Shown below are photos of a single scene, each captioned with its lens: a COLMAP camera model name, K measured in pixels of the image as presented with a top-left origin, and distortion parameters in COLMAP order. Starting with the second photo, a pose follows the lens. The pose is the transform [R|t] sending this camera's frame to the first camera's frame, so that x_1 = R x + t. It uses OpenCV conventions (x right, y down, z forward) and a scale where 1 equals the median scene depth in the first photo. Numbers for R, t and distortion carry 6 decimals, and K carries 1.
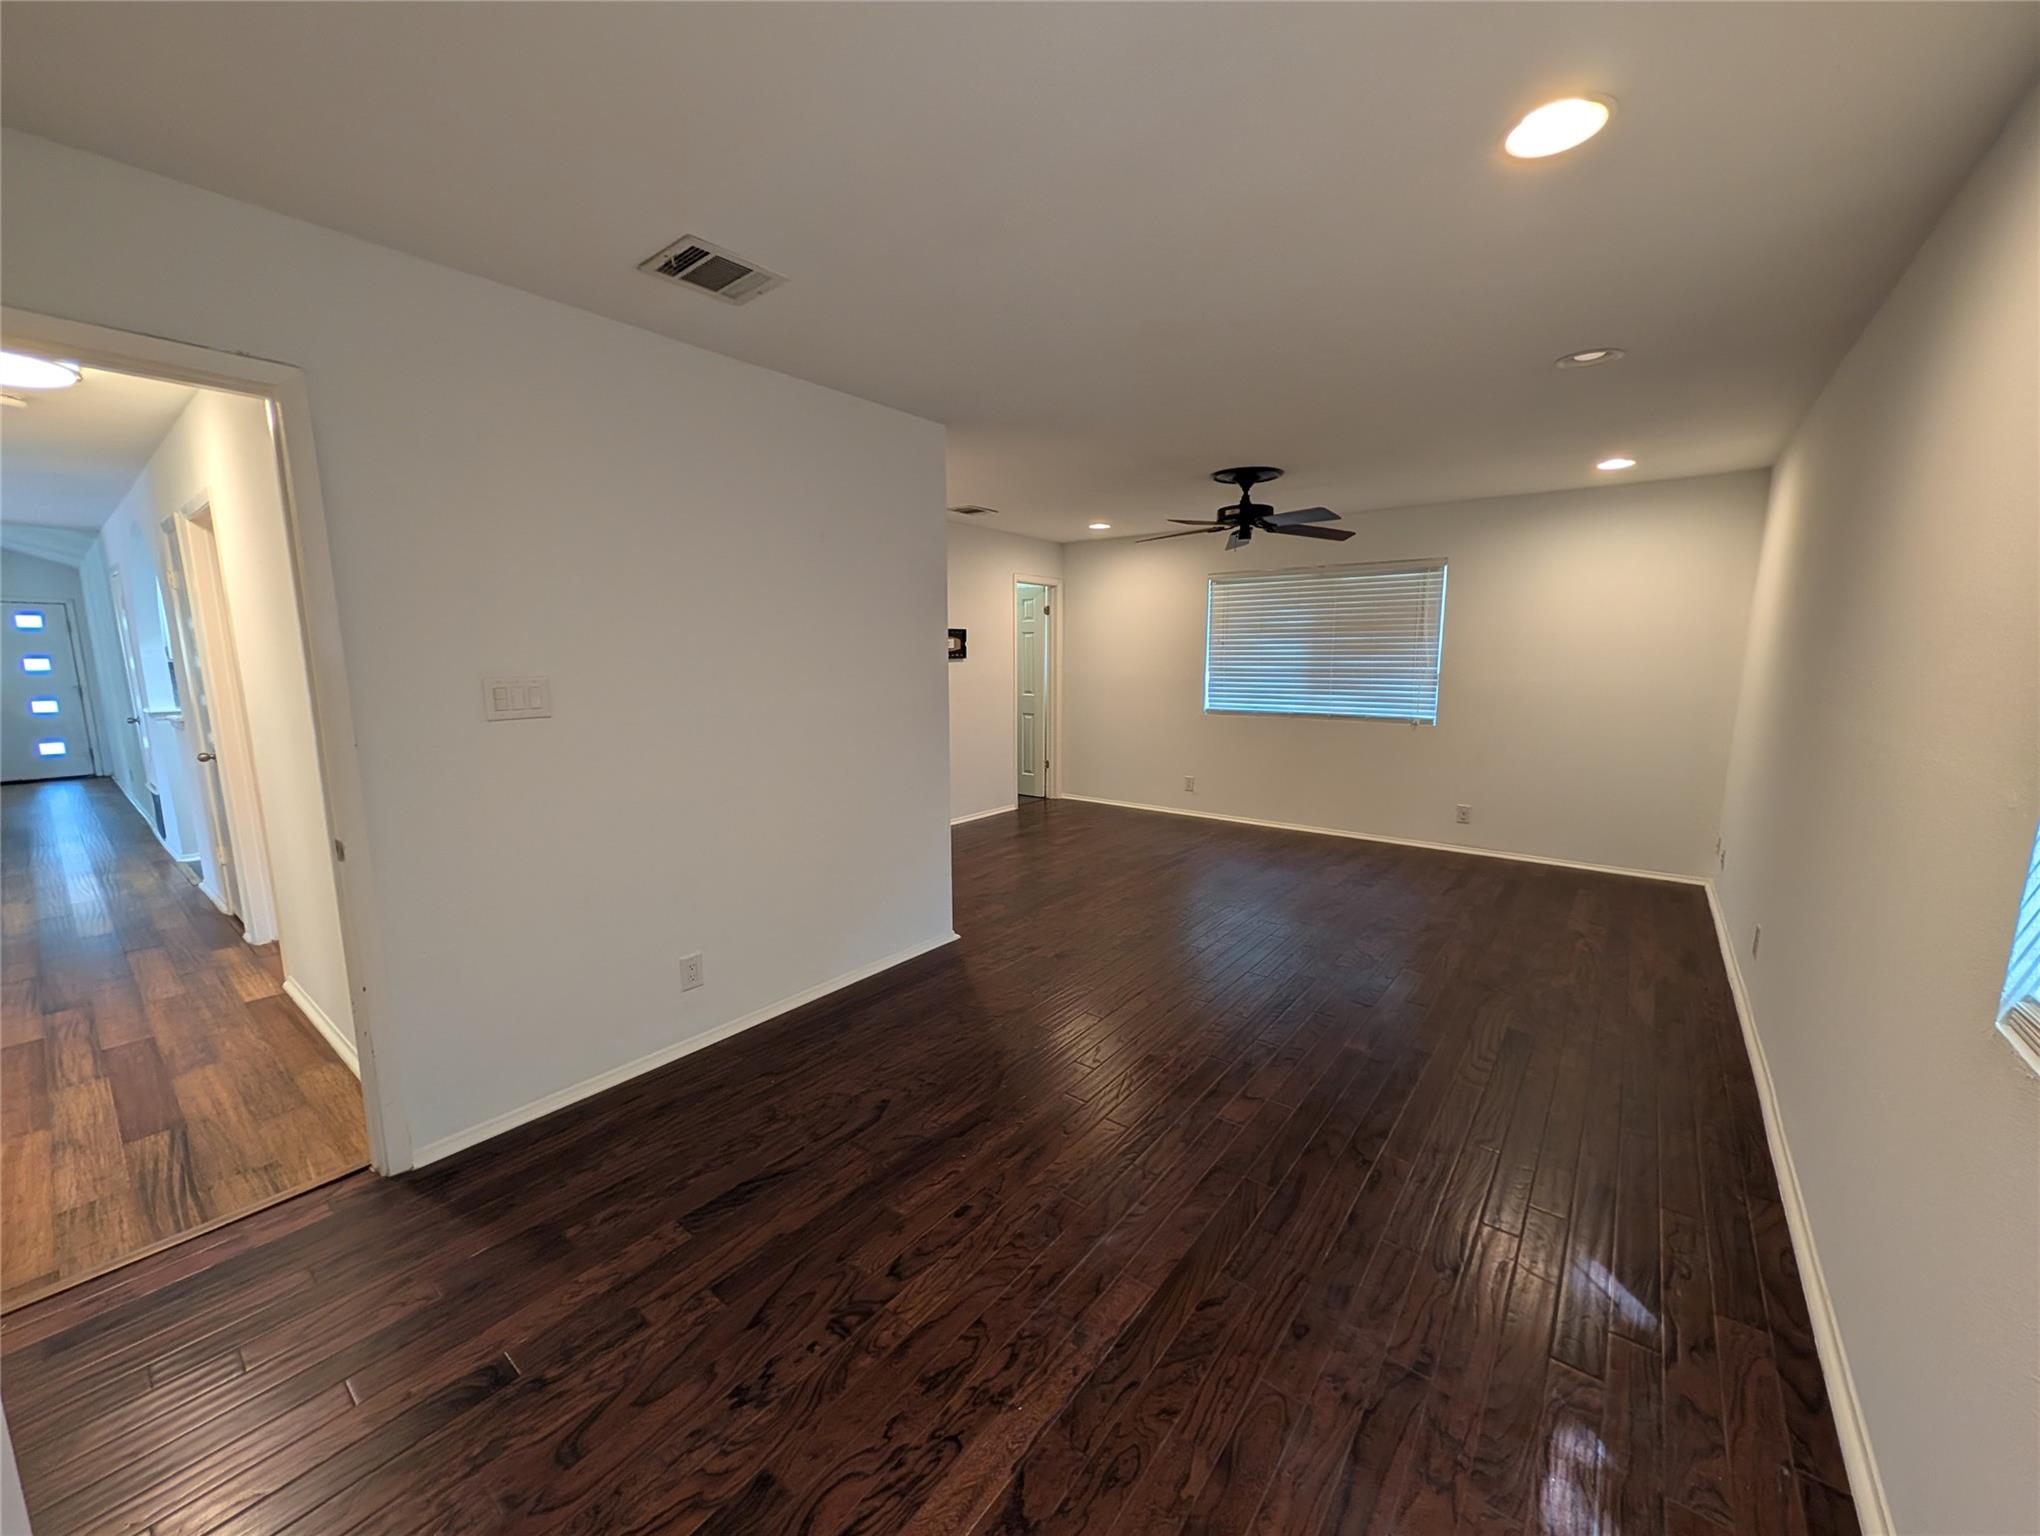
lens RADIAL K [[793.5, 0, 1013.2], [0, 793.5, 770.5], [0, 0, 1]] dist [0.003155, -0.000780]
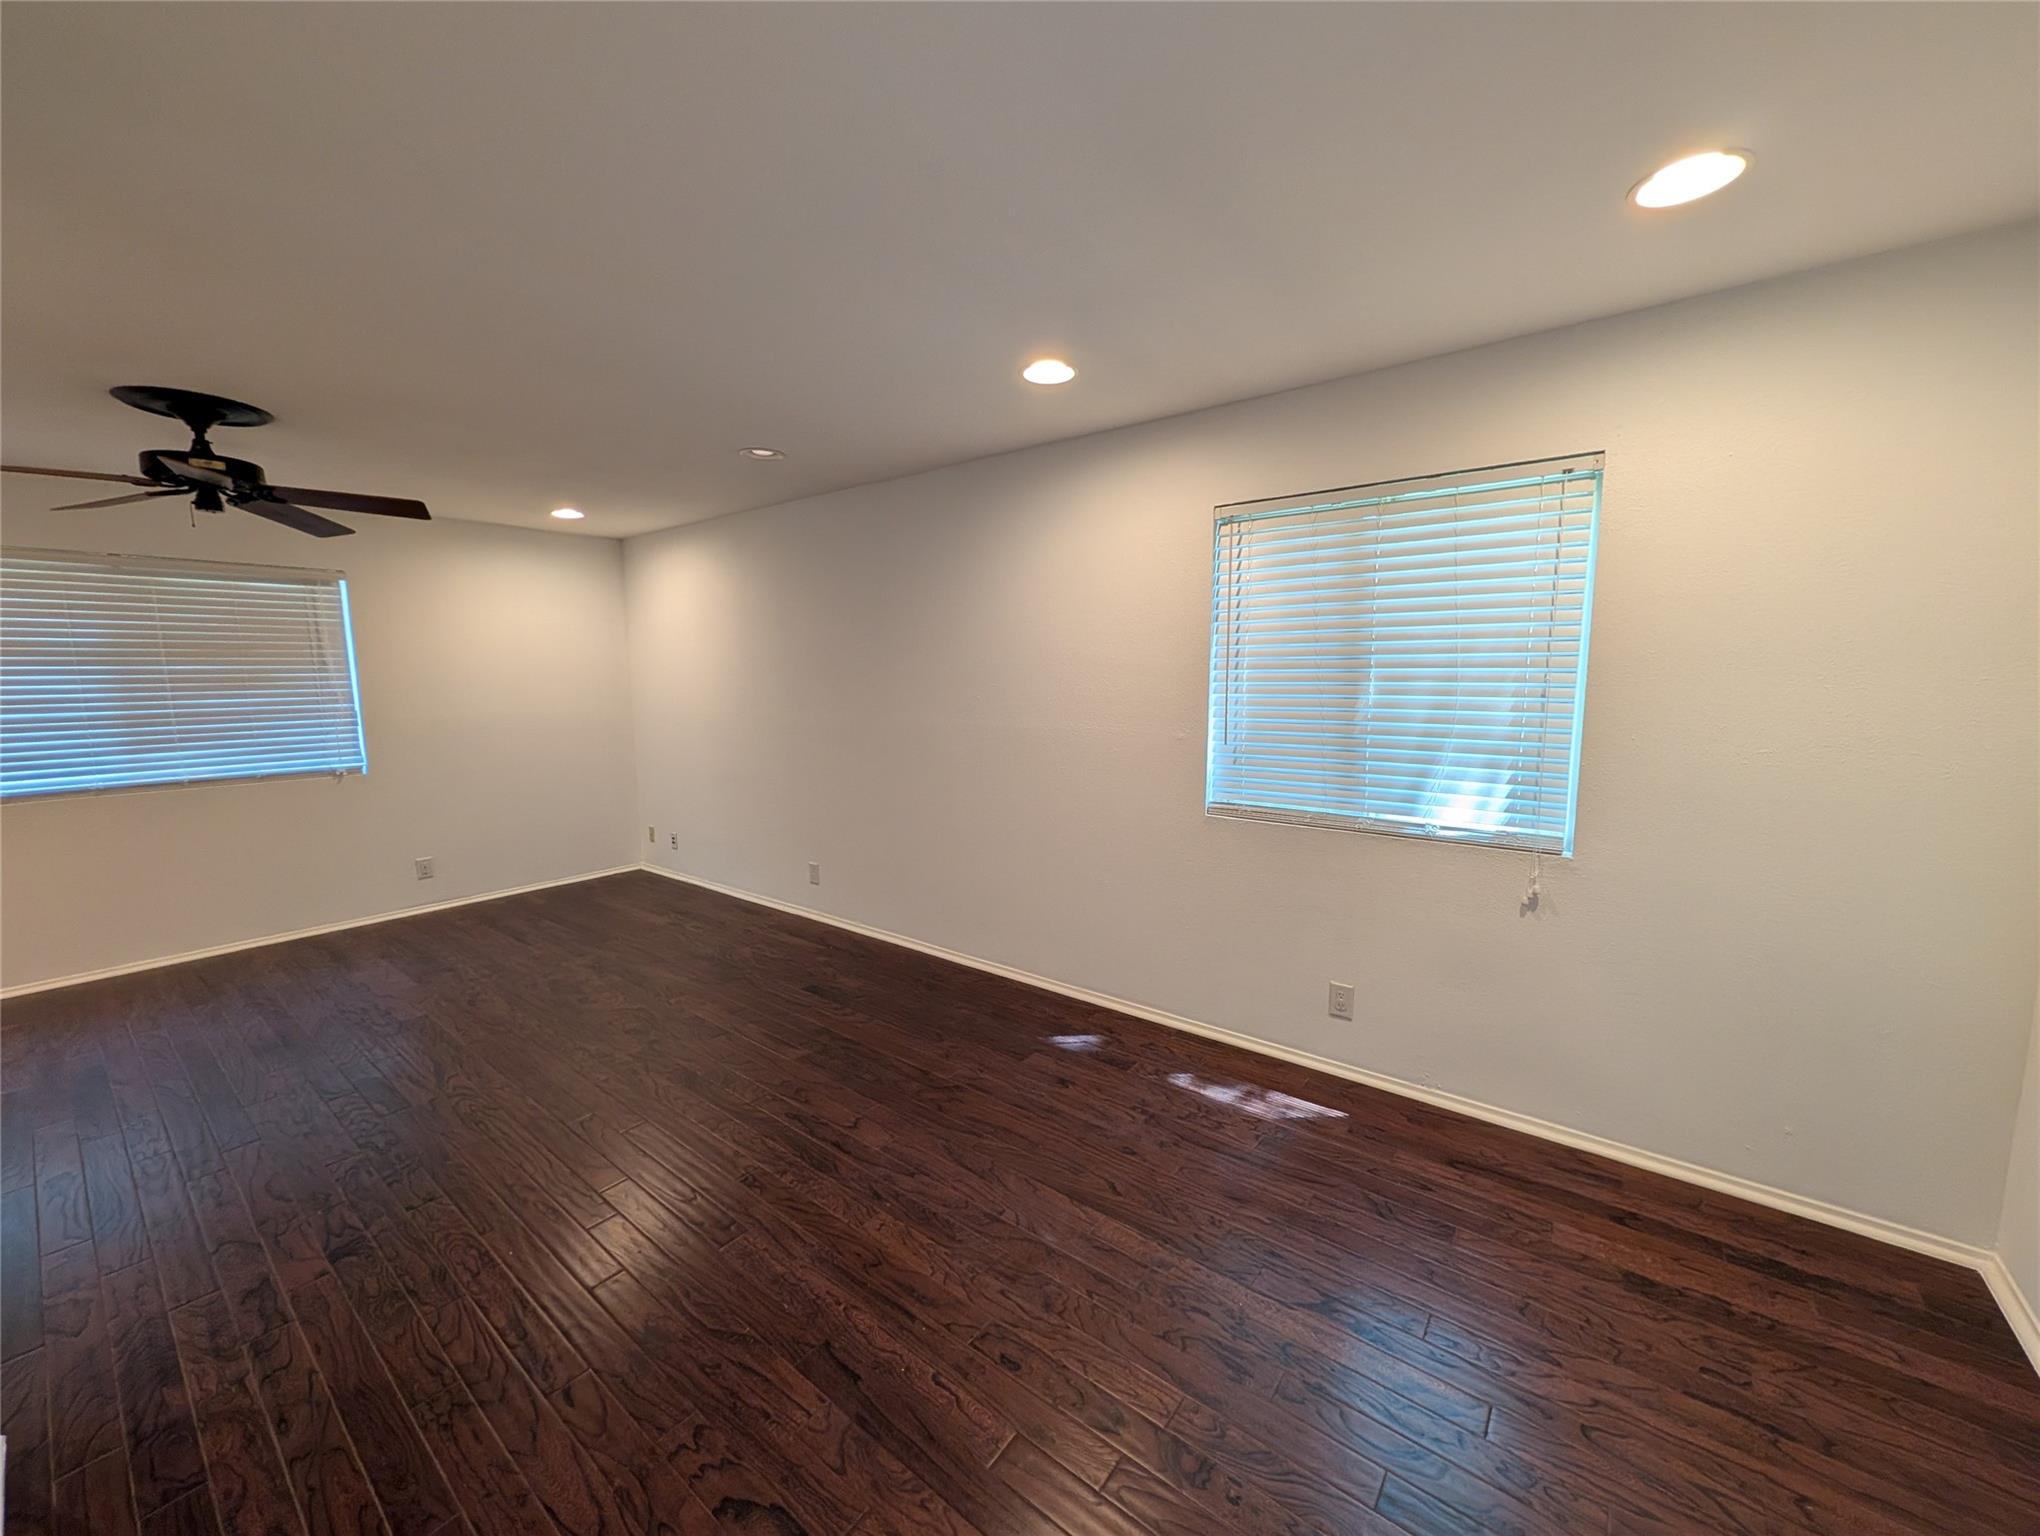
lens RADIAL K [[793.5, 0, 1017.4], [0, 793.5, 775.8], [0, 0, 1]] dist [0.003155, -0.000780]
pose [[-0.016463, -0.127643, 0.991684, -0.399226], [0.155324, 0.979451, 0.128647, -0.074736], [-0.987726, 0.156150, 0.003702, 0.440677]]
